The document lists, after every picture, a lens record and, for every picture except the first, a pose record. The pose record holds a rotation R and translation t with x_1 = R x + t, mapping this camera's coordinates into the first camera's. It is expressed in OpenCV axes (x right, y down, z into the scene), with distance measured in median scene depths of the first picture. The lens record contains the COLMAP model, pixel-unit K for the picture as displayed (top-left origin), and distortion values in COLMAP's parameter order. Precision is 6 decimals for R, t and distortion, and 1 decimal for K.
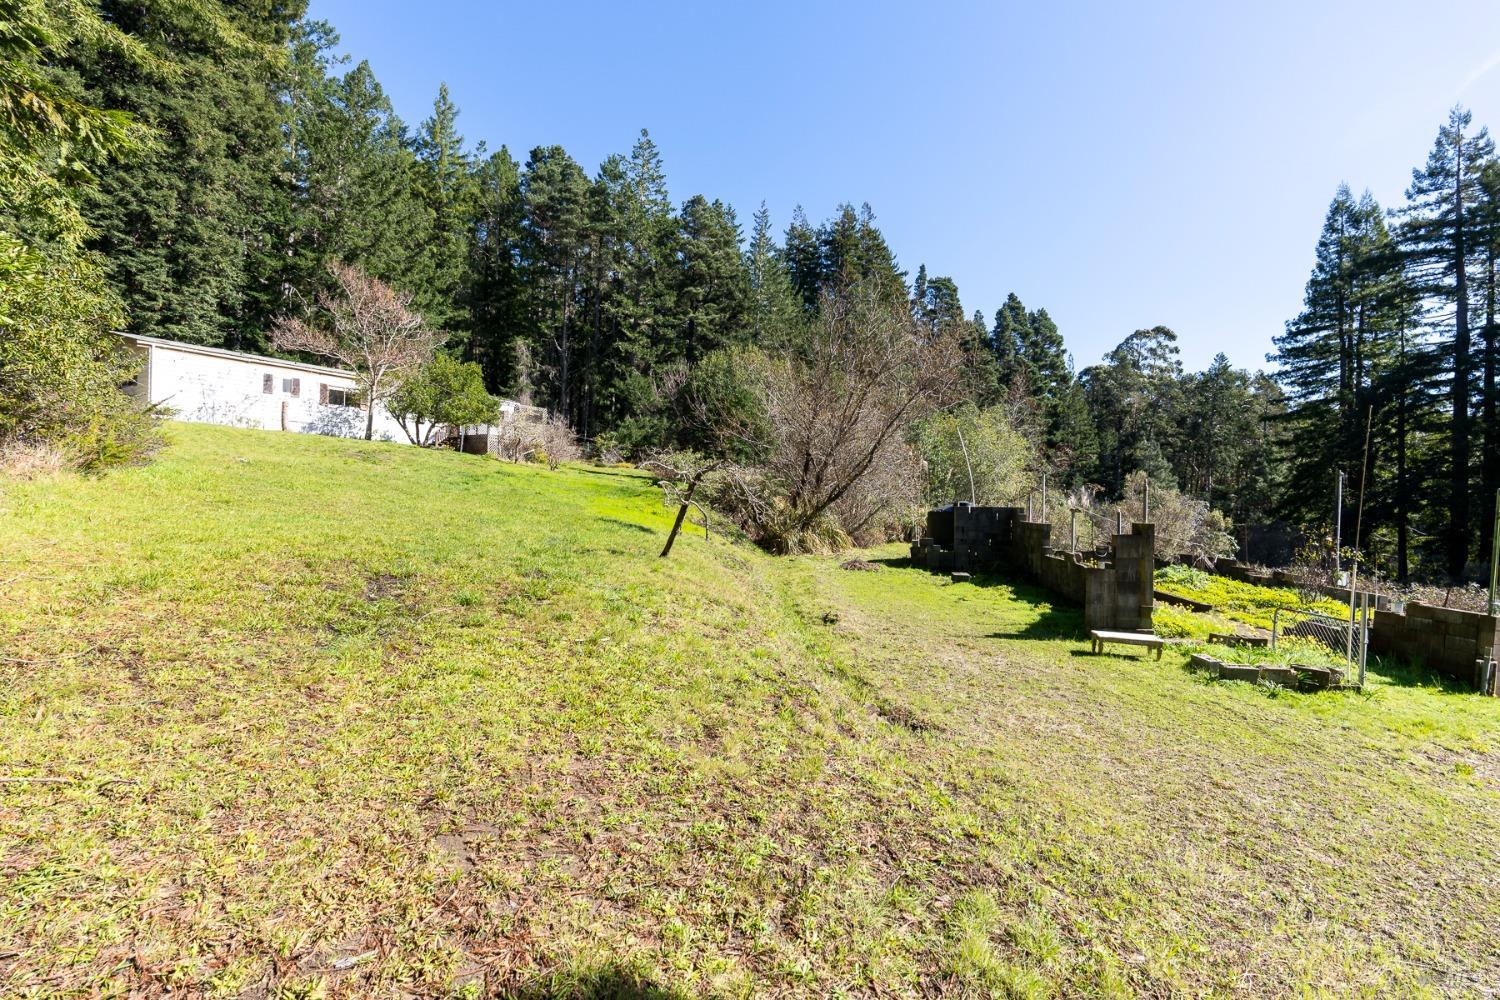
lens RADIAL K [[657.7, 0, 747.0], [0, 657.7, 503.8], [0, 0, 1]] dist [-0.002127, 0.000546]
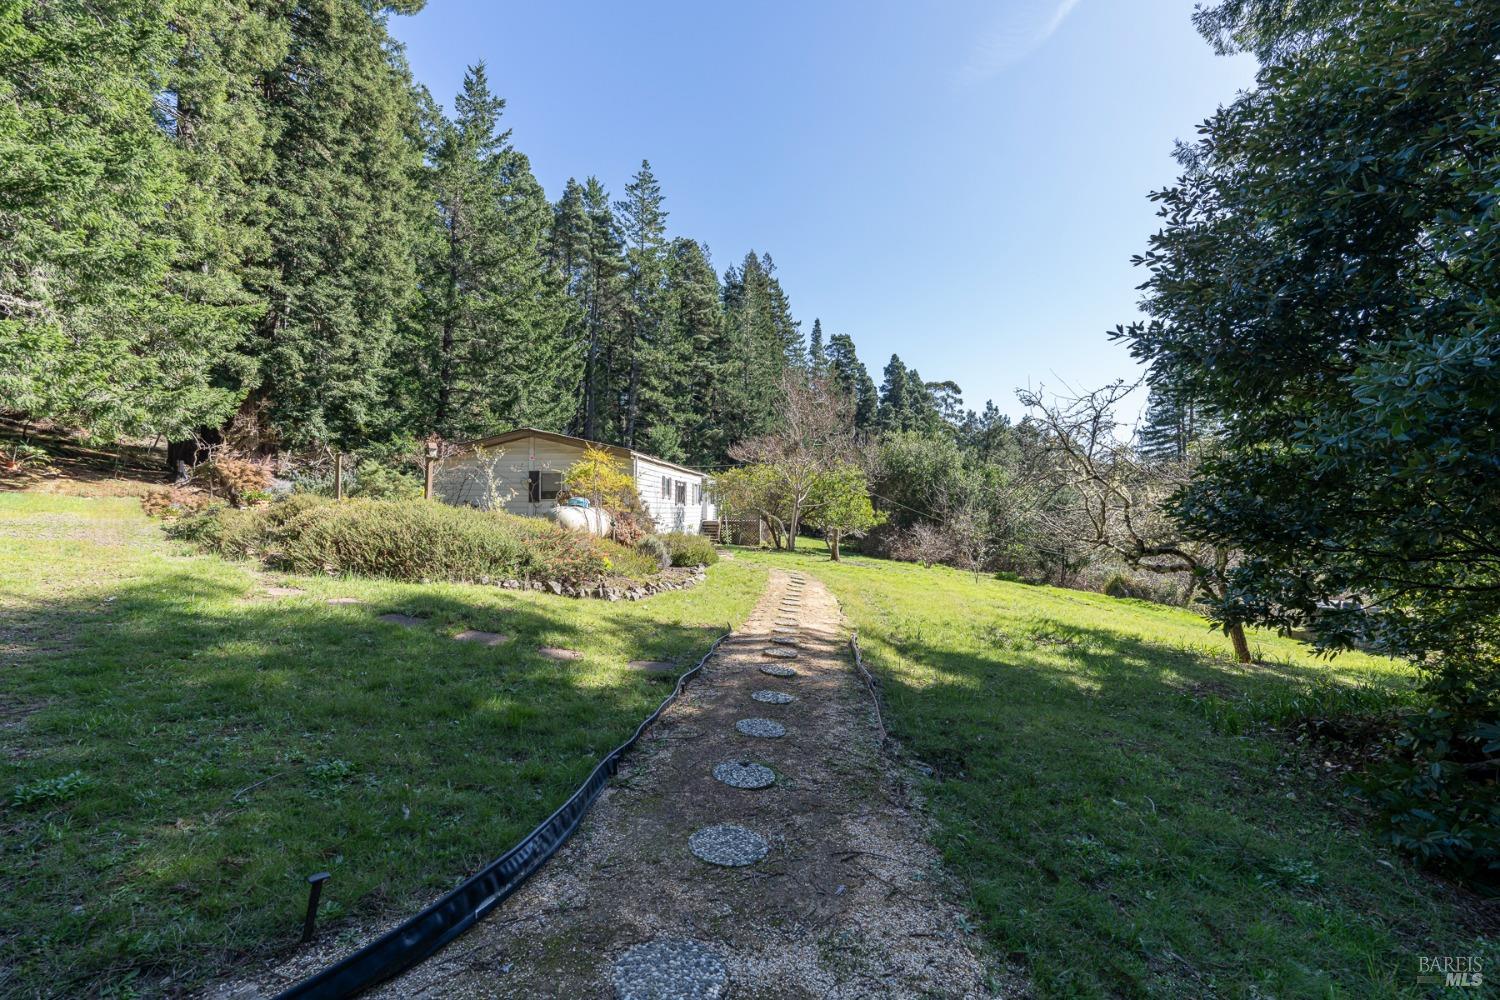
lens RADIAL K [[657.7, 0, 748.6], [0, 657.7, 503.5], [0, 0, 1]] dist [-0.002127, 0.000546]
pose [[0.901803, -0.009945, 0.432033, -0.451788], [0.012973, 0.999908, -0.004062, -0.070539], [-0.431952, 0.009268, 0.901849, 0.078692]]
